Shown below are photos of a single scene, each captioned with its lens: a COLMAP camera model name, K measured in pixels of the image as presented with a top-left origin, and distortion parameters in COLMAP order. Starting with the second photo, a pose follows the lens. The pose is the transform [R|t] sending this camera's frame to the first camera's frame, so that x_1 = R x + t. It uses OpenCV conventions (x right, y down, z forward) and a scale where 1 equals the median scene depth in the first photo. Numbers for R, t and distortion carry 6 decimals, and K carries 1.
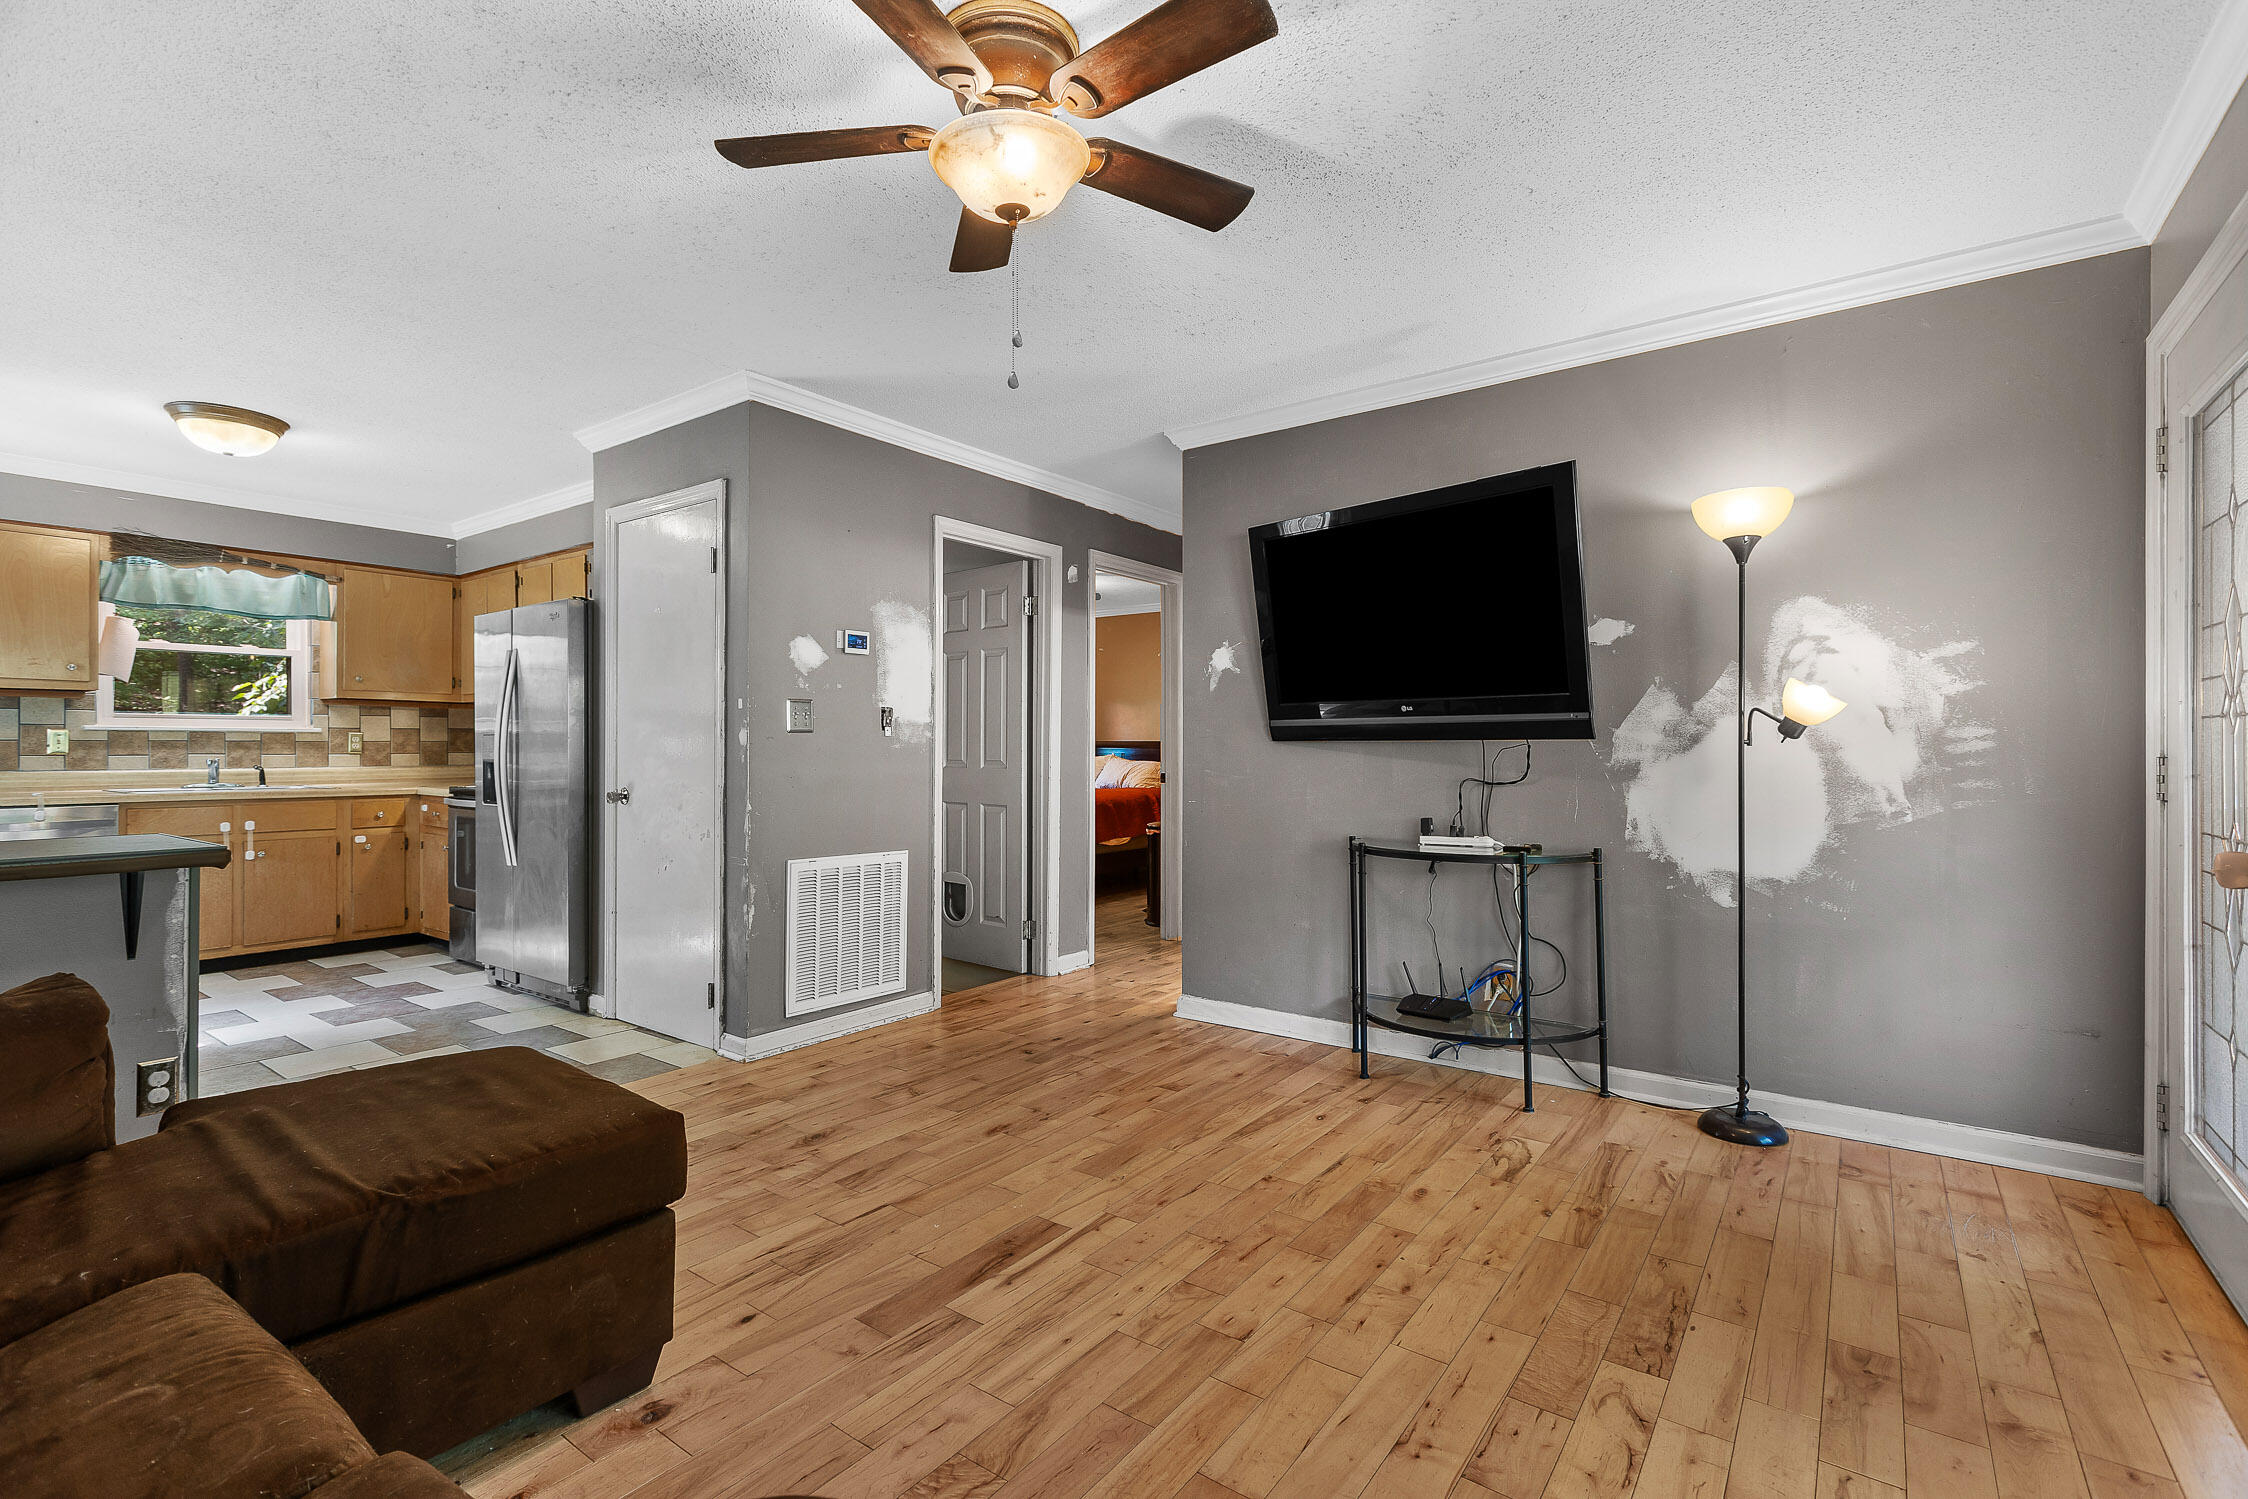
lens RADIAL K [[1010.0, 0, 1124.0], [0, 1010.0, 749.5], [0, 0, 1]] dist [0.003243, 0.000272]
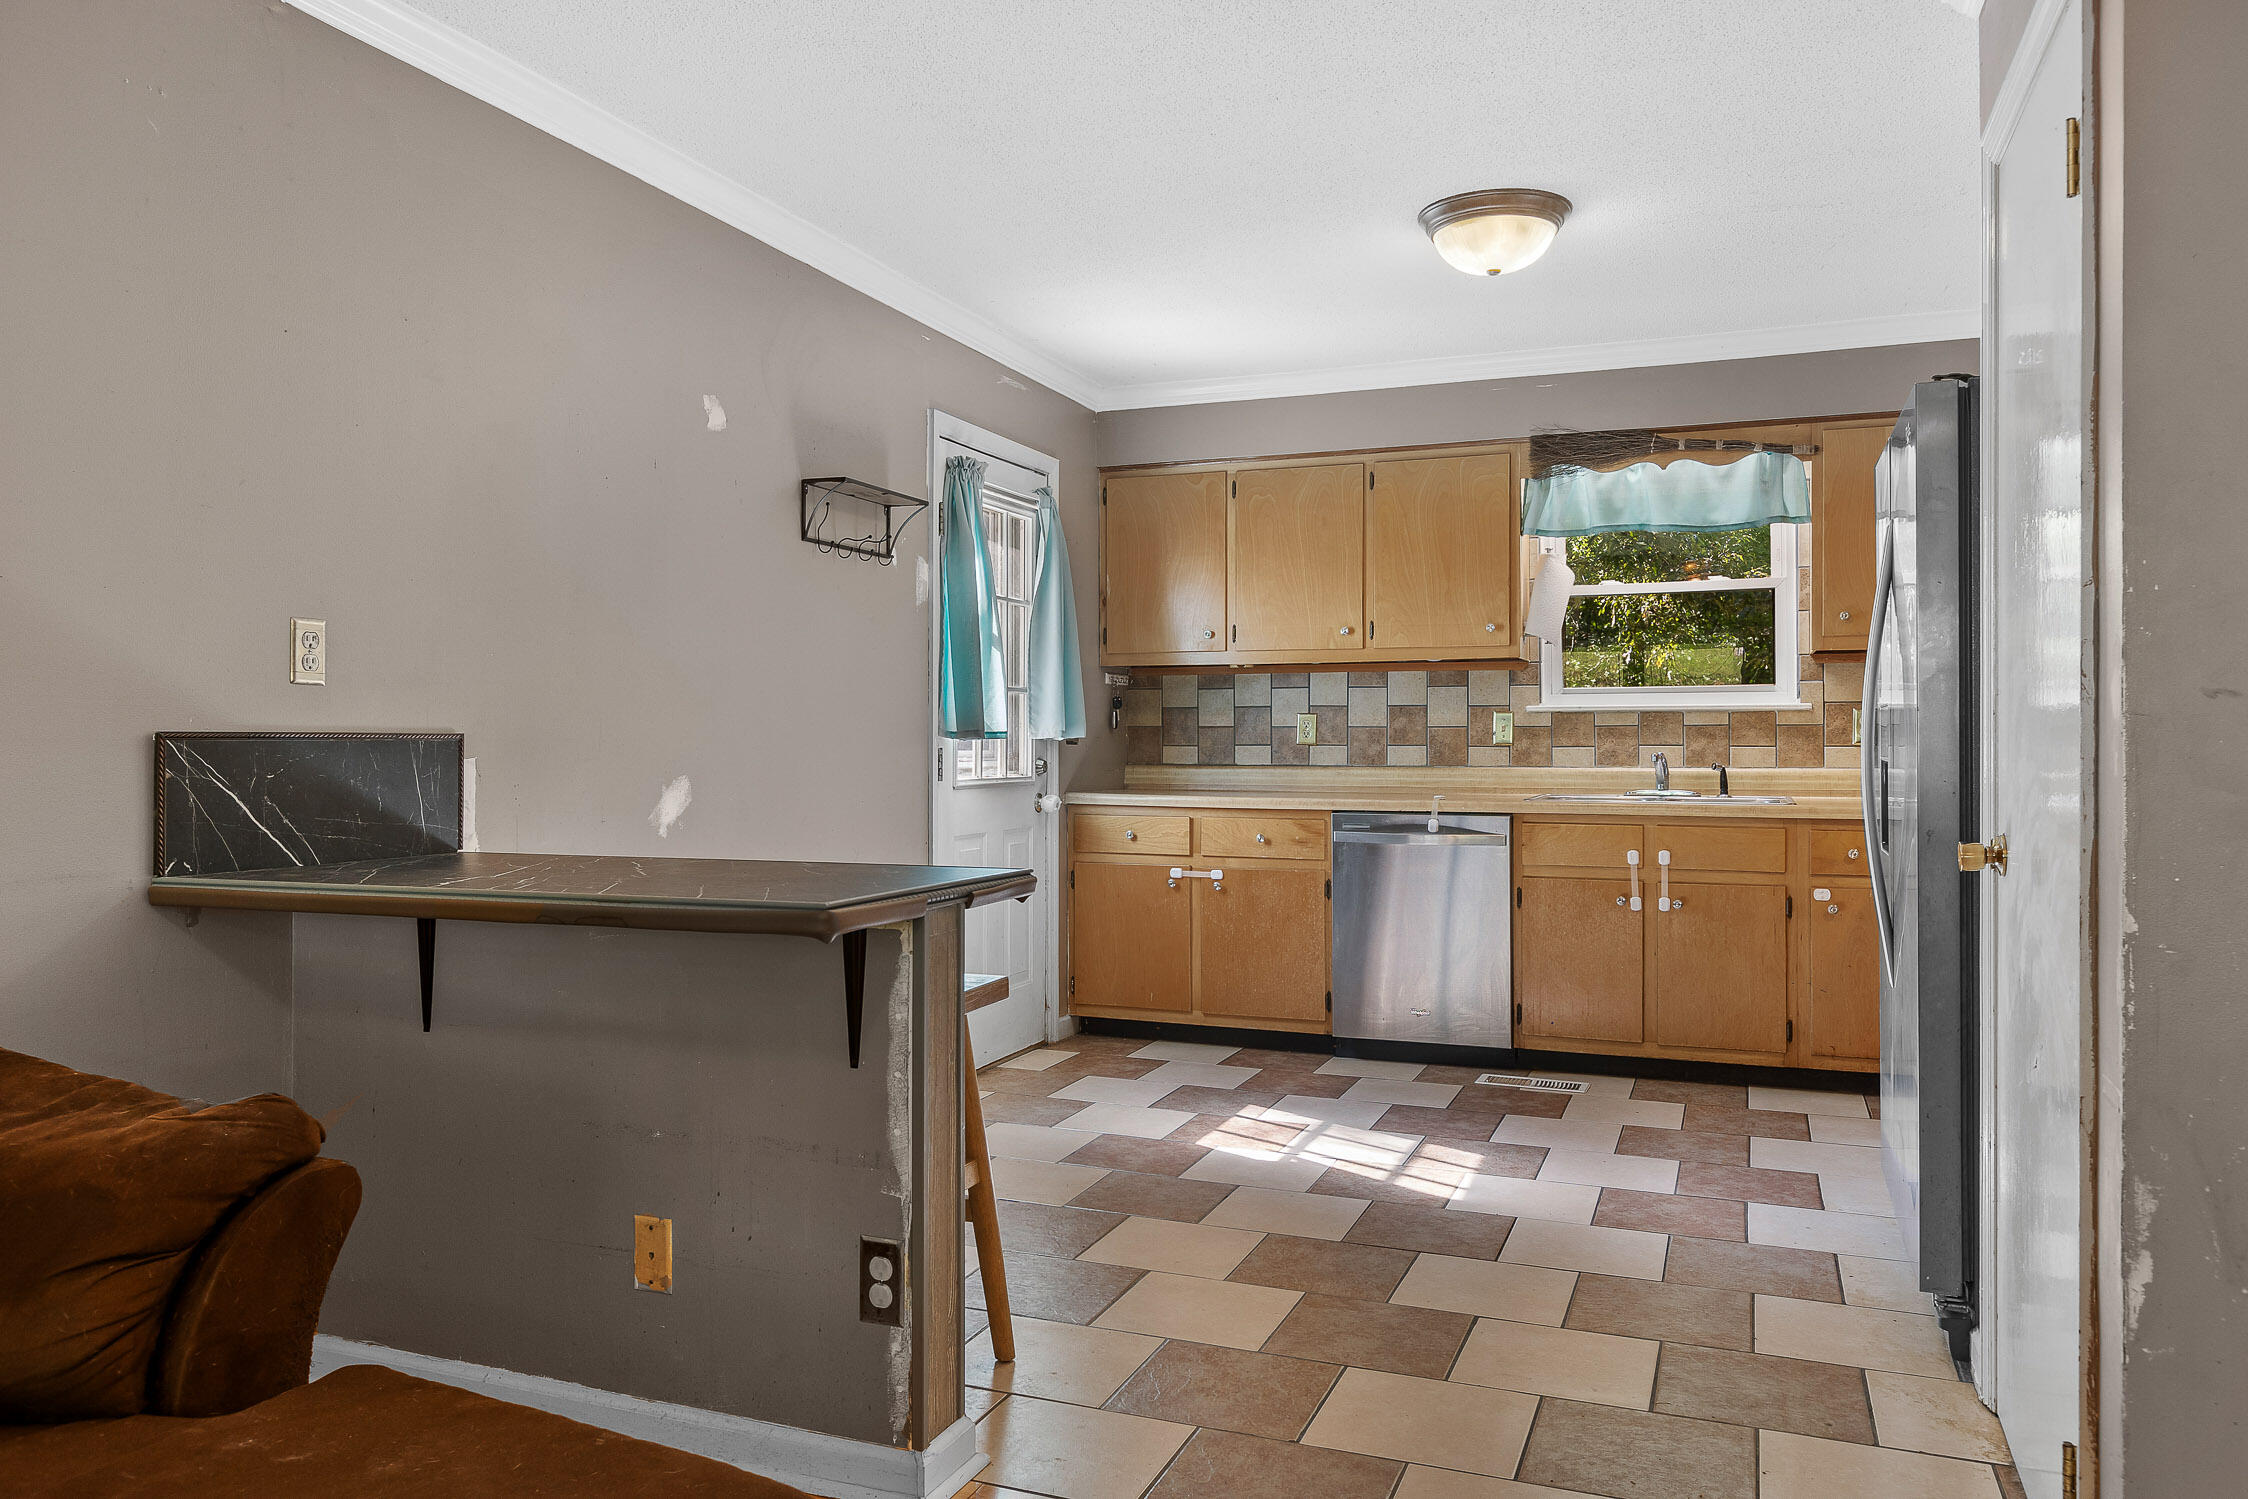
lens RADIAL K [[1573.1, 0, 1124.0], [0, 1573.1, 749.5], [0, 0, 1]] dist [-0.000962, -0.001891]
pose [[0.258637, 0.006019, -0.965956, 0.005227], [-0.000346, 0.999981, 0.006138, 0.000940], [0.965975, -0.001253, 0.258634, 0.421257]]
